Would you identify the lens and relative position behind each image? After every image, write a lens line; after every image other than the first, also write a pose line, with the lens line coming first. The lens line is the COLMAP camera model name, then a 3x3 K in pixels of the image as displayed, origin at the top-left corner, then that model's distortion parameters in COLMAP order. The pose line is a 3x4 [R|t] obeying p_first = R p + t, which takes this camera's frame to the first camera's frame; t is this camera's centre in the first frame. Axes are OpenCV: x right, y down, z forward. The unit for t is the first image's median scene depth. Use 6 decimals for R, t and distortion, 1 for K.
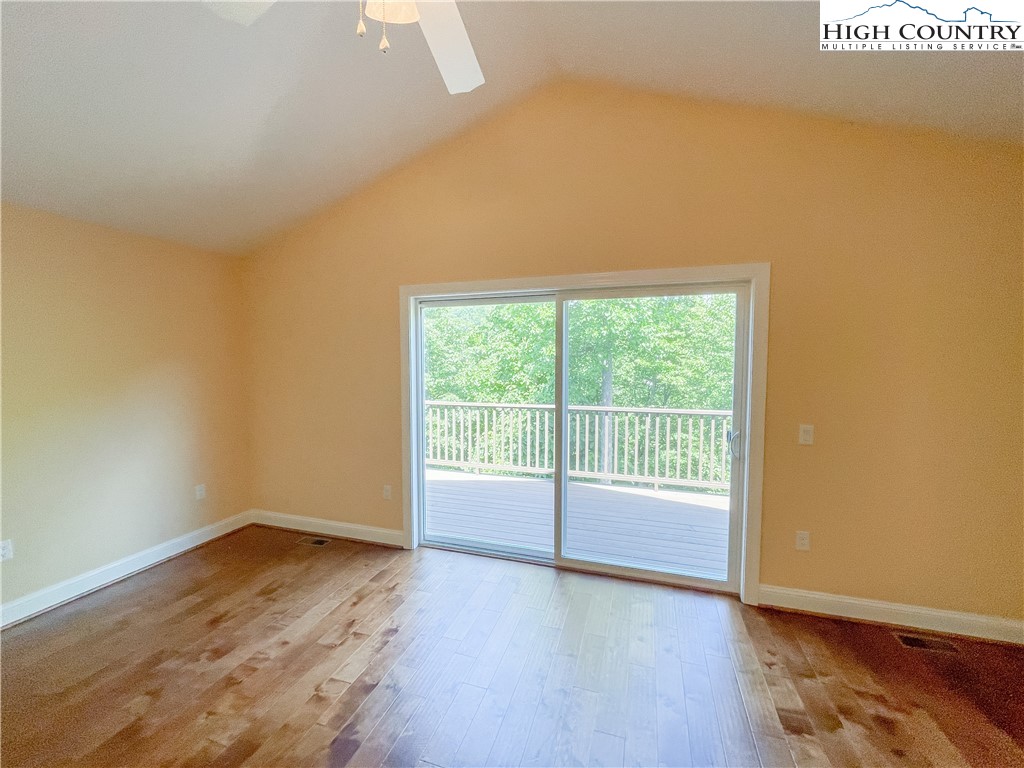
lens RADIAL K [[412.1, 0, 512.0], [0, 412.1, 384.0], [0, 0, 1]] dist [-0.000493, -0.000151]
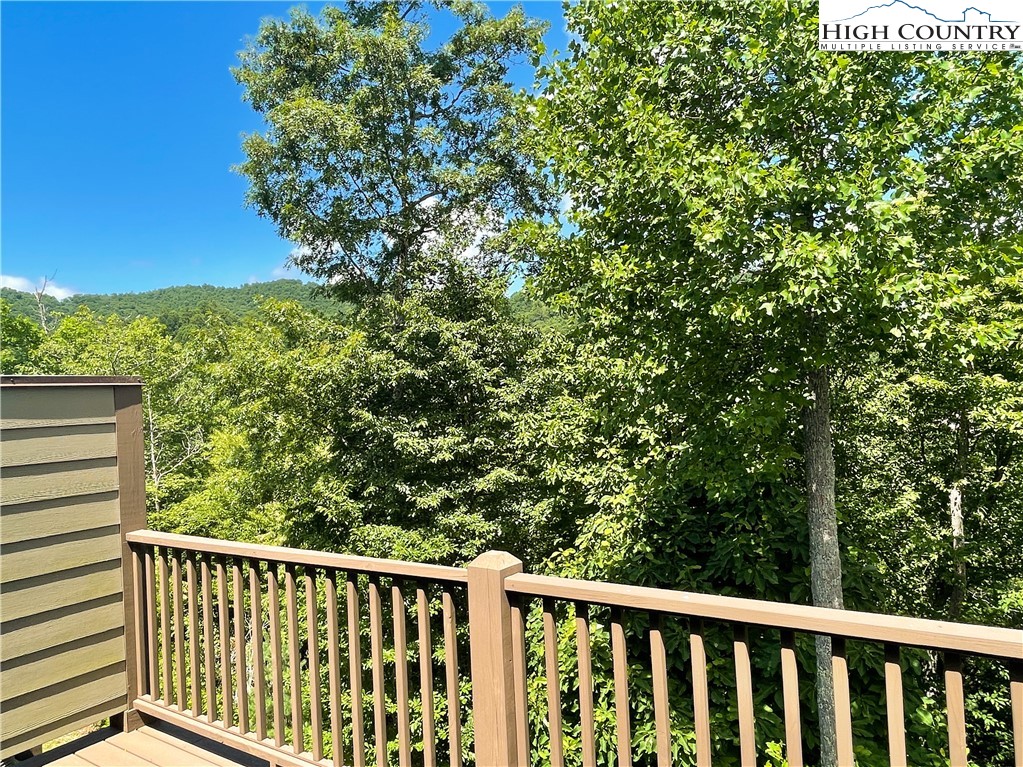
lens RADIAL K [[675.9, 0, 511.5], [0, 675.9, 383.5], [0, 0, 1]] dist [-0.001284, -0.001909]
pose [[0.961471, -0.054529, -0.269445, 0.160162], [0.034800, 0.996387, -0.077468, -0.019643], [0.272696, 0.065106, 0.959895, 0.368814]]
